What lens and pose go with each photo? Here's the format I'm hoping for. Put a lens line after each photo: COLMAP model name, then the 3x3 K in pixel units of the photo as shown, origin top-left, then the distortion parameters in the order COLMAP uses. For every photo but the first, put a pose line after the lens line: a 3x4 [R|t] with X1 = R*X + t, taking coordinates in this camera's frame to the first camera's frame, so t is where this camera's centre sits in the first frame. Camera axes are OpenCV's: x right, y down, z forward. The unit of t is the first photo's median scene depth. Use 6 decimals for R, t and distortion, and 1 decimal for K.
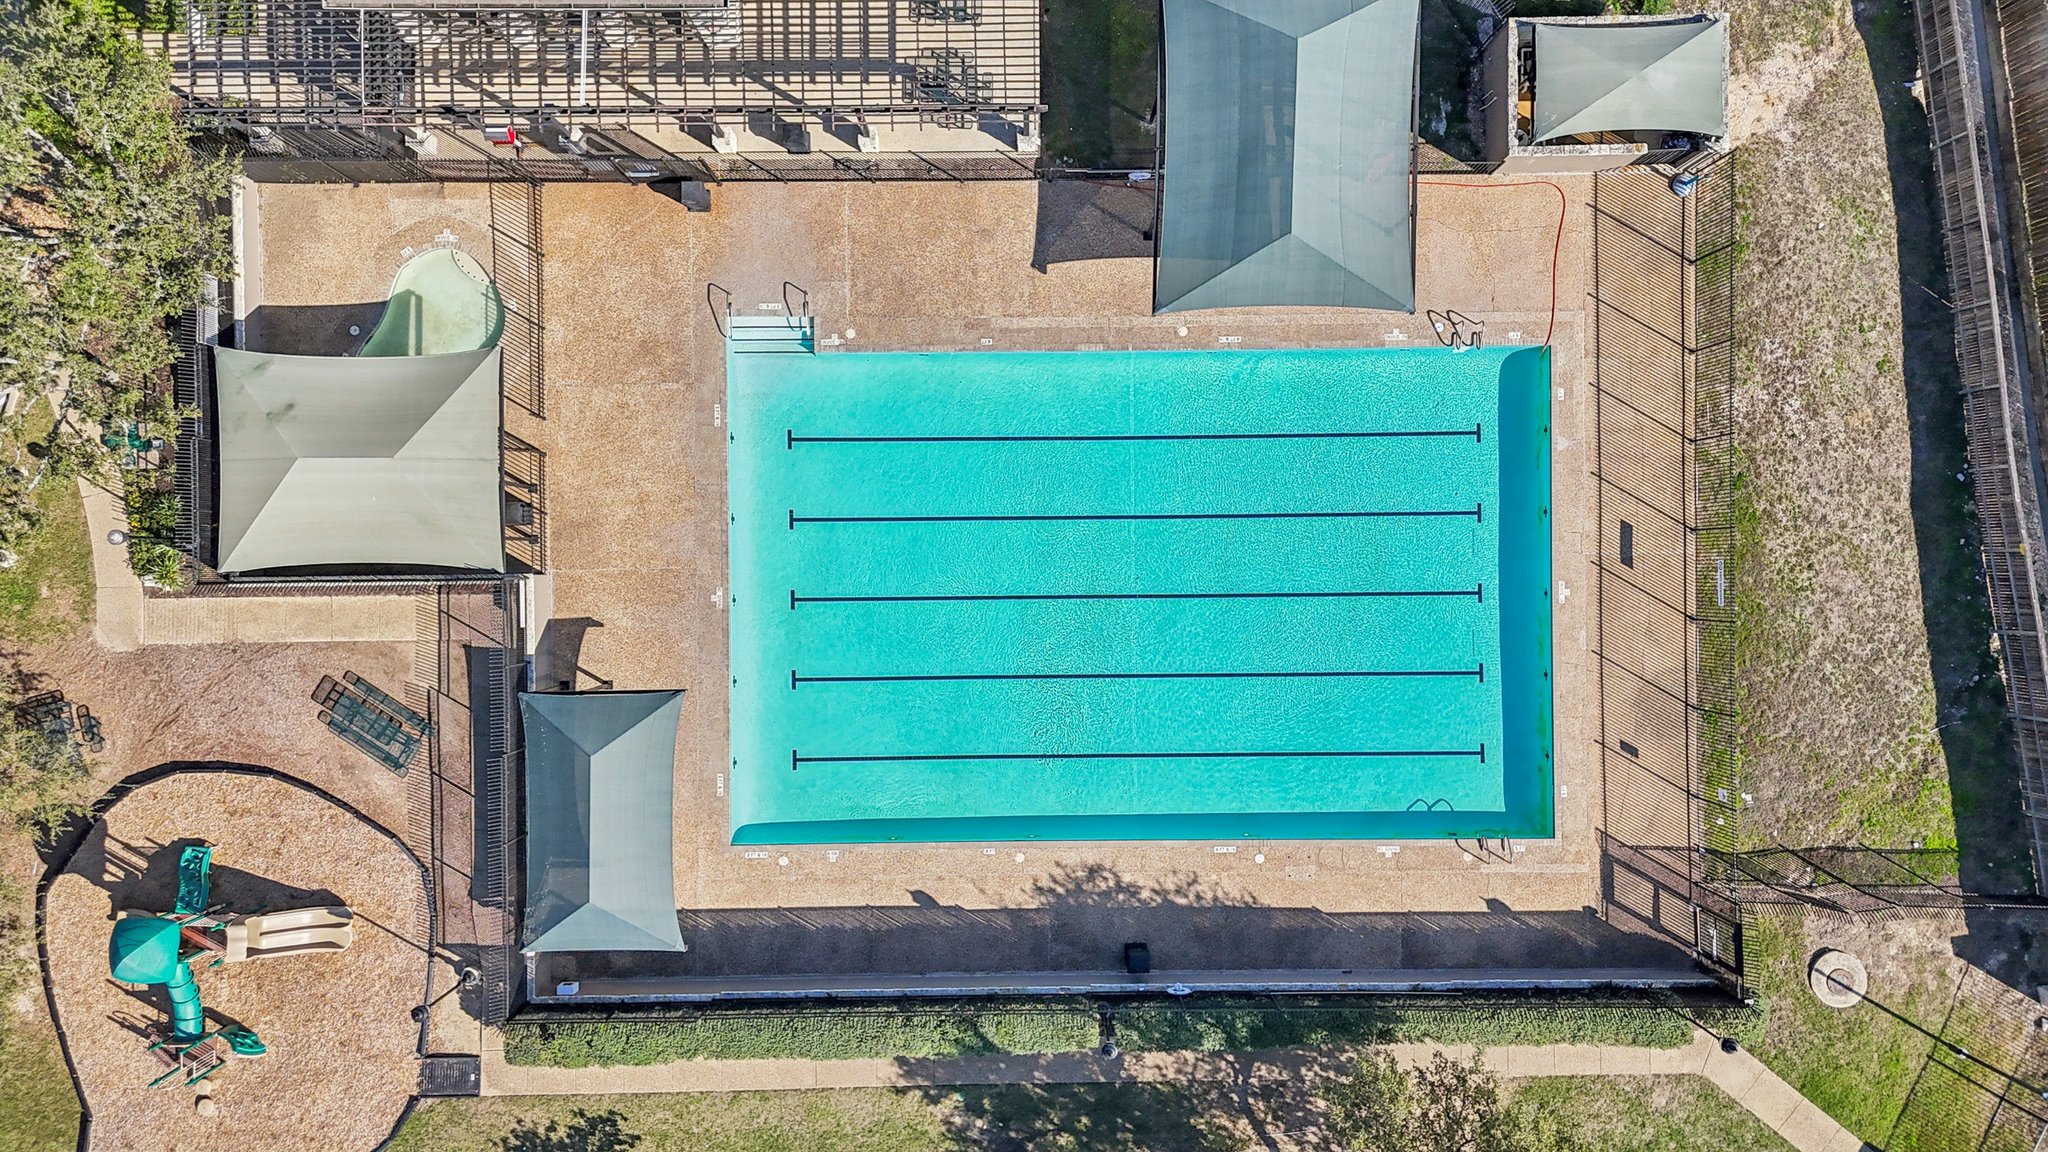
lens RADIAL K [[1422.5, 0, 1030.7], [0, 1422.5, 575.6], [0, 0, 1]] dist [0.051707, -0.022525]
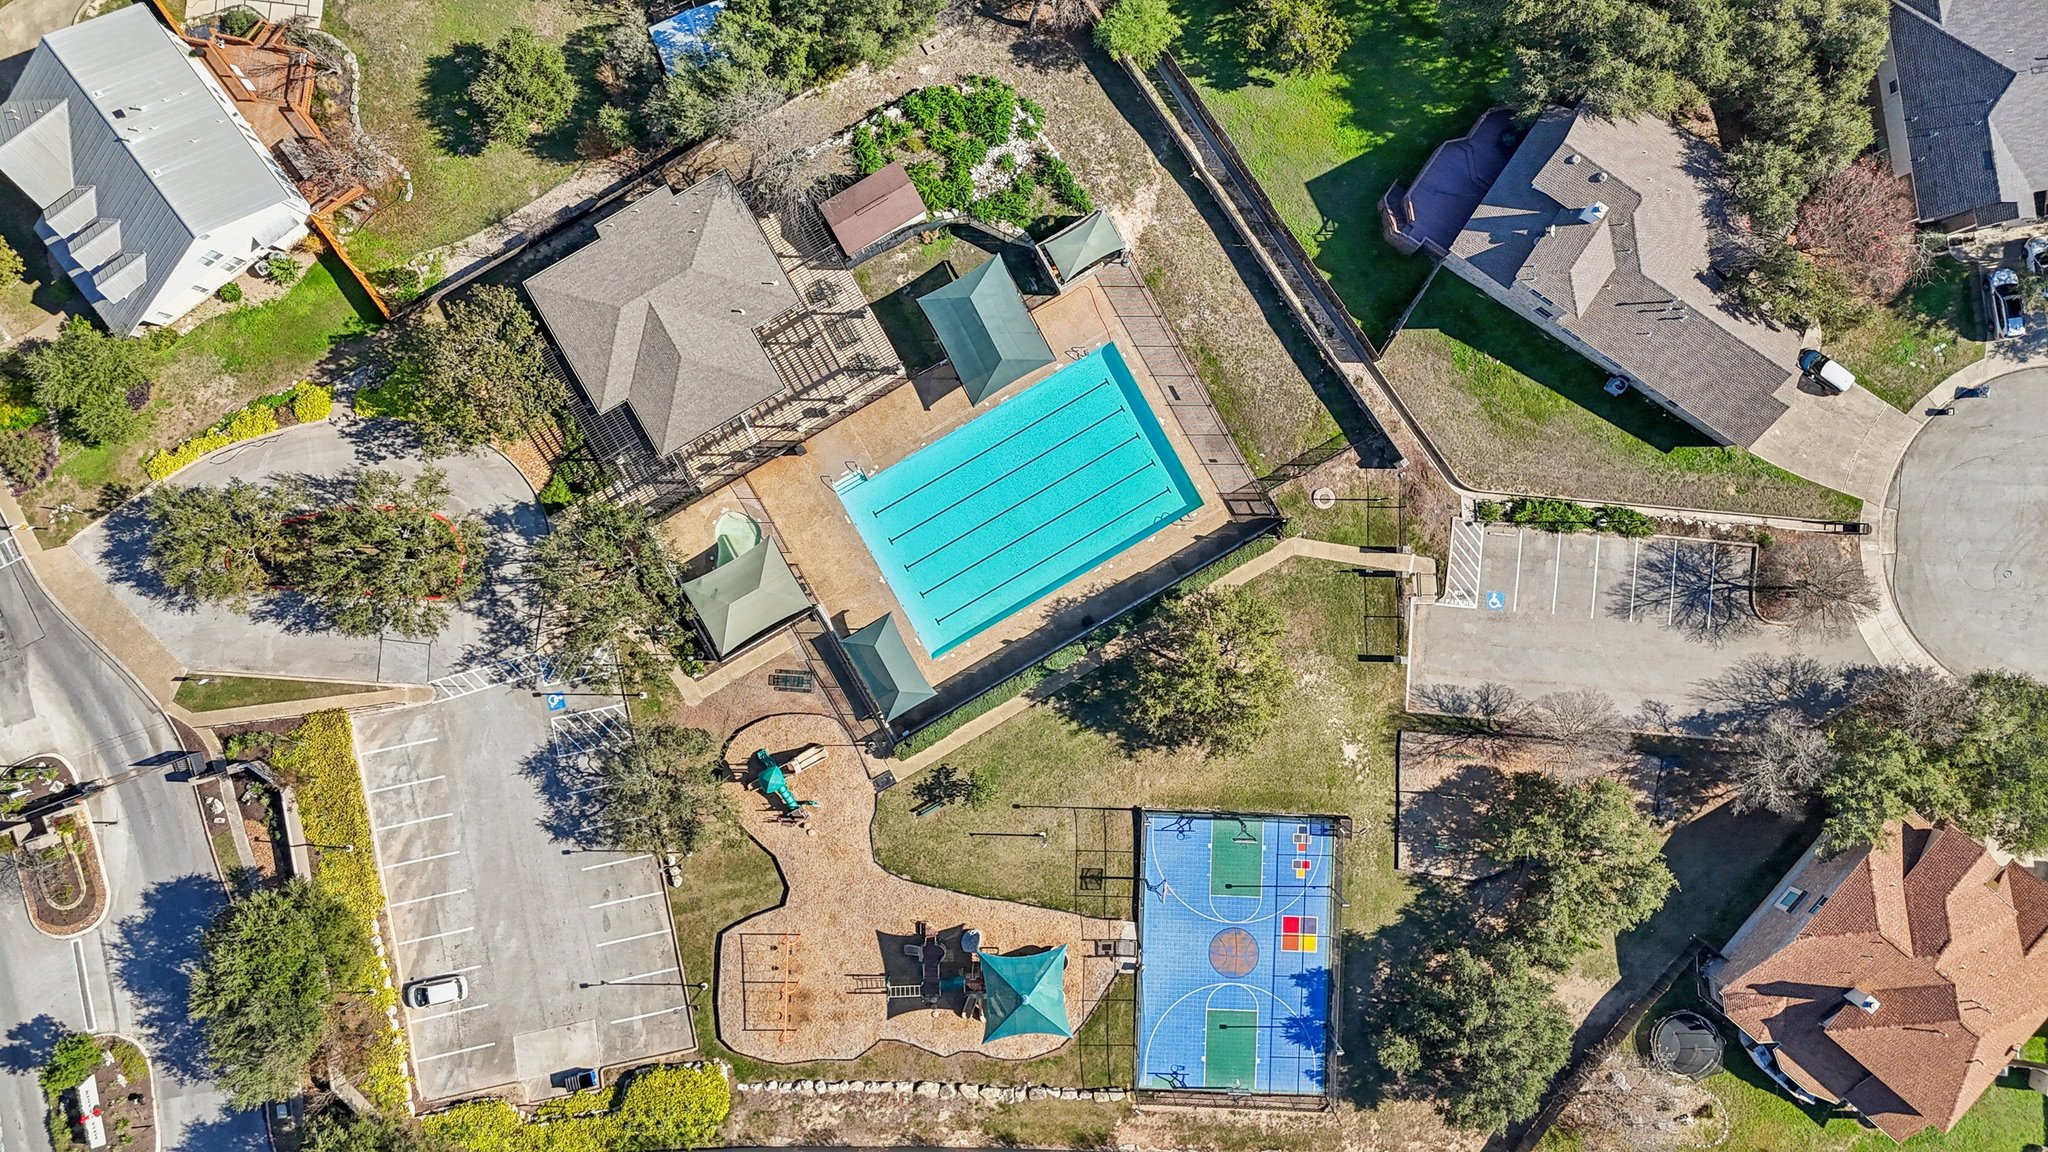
lens RADIAL K [[1422.5, 0, 1028.7], [0, 1422.5, 534.3], [0, 0, 1]] dist [0.051707, -0.022525]
pose [[0.872868, -0.487887, 0.008223, 0.035699], [0.487920, 0.872884, -0.002605, 0.081169], [-0.005907, 0.006286, 0.999963, -1.611594]]
